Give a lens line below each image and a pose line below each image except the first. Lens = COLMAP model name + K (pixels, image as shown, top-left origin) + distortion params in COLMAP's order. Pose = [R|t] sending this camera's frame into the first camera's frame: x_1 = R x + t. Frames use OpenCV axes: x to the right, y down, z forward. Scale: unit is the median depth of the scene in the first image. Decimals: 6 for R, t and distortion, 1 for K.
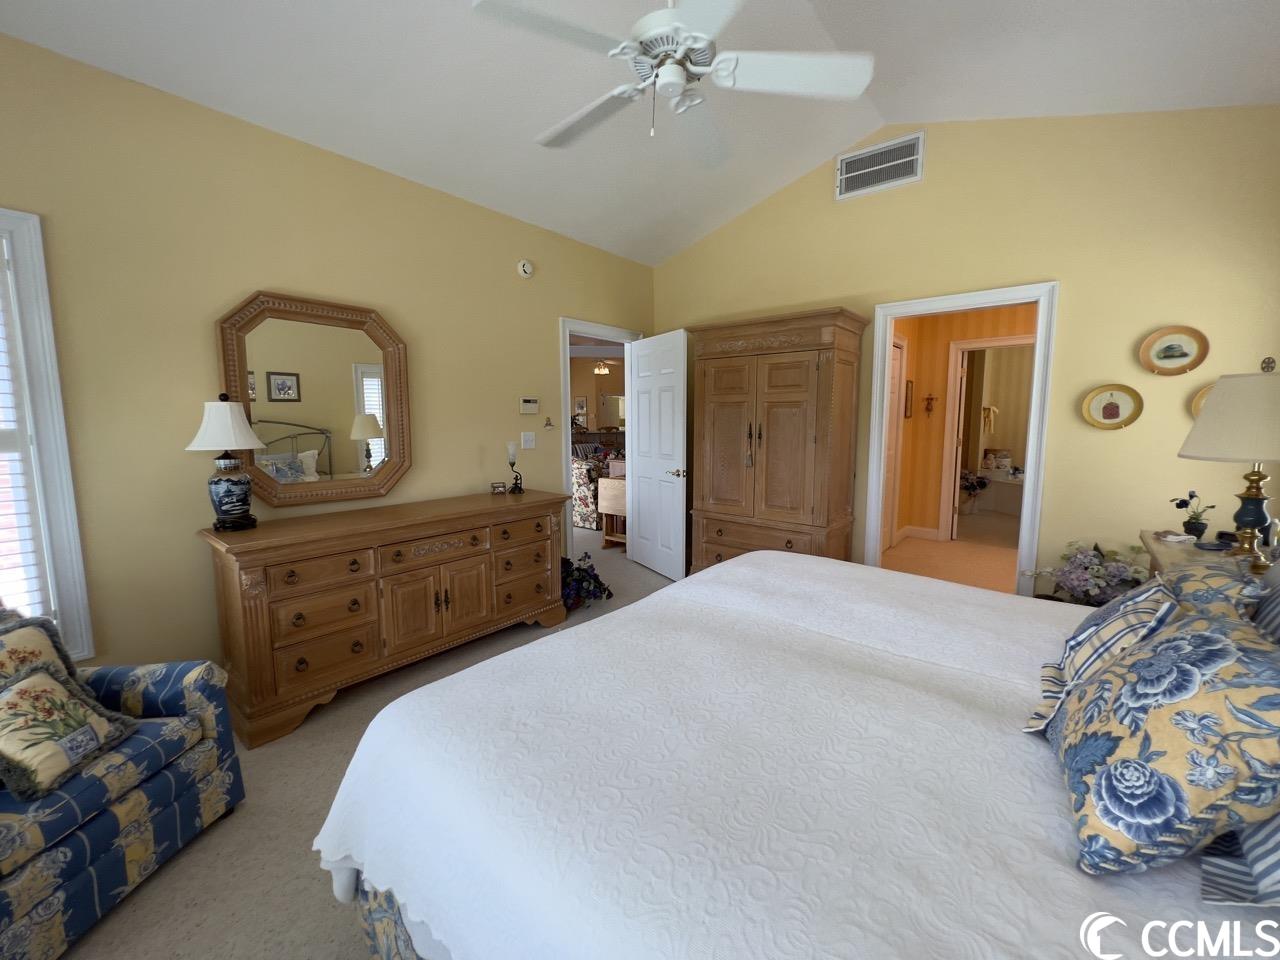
lens RADIAL K [[513.5, 0, 641.5], [0, 513.5, 479.4], [0, 0, 1]] dist [-0.001676, 0.000862]
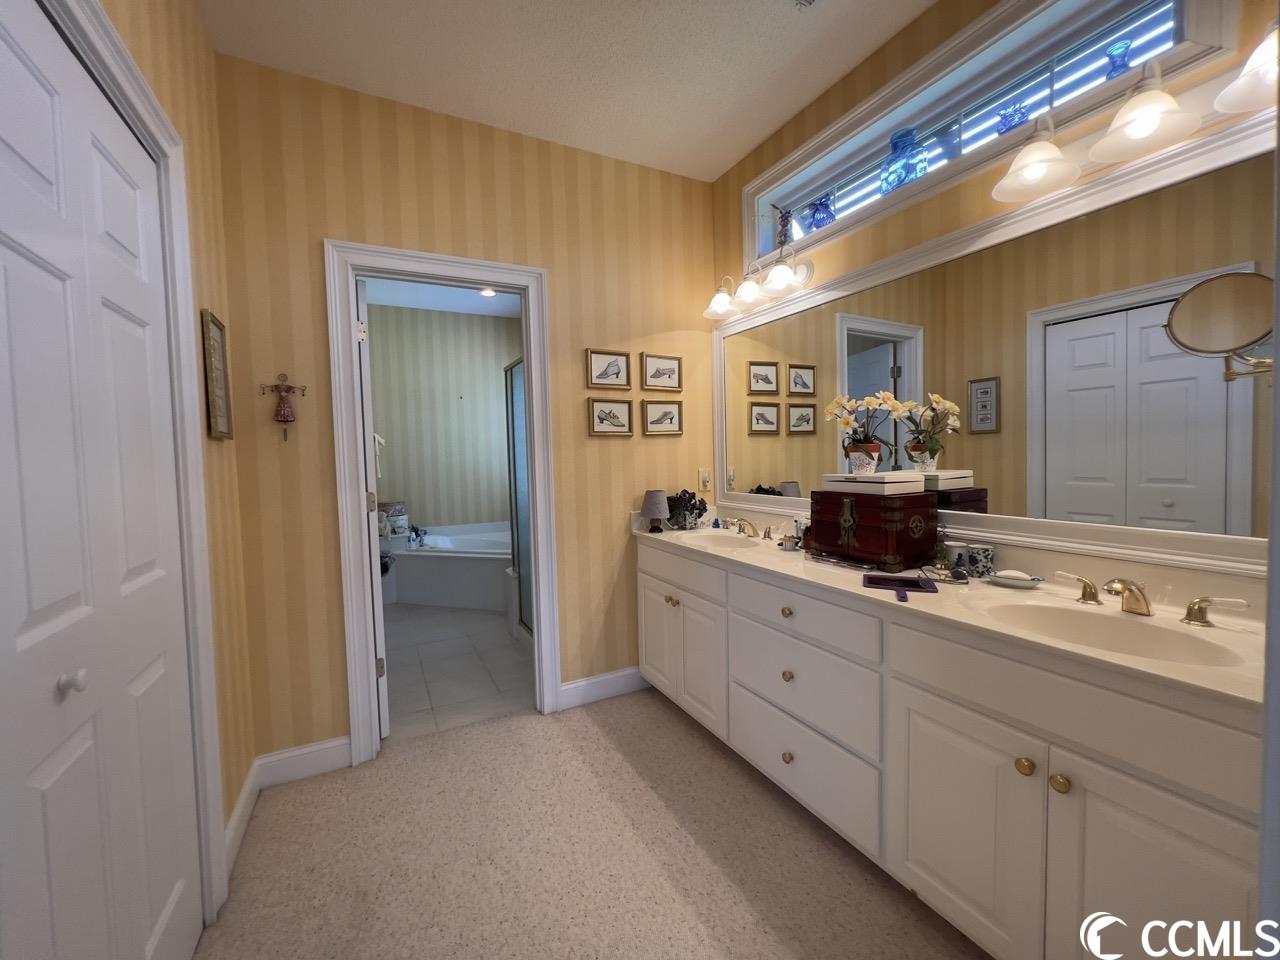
lens RADIAL K [[513.5, 0, 643.2], [0, 513.5, 477.9], [0, 0, 1]] dist [-0.001676, 0.000862]
pose [[0.388056, -0.045479, 0.920513, 0.321821], [0.128884, 0.991645, -0.005339, -0.060044], [-0.912580, 0.120711, 0.390676, 0.628652]]
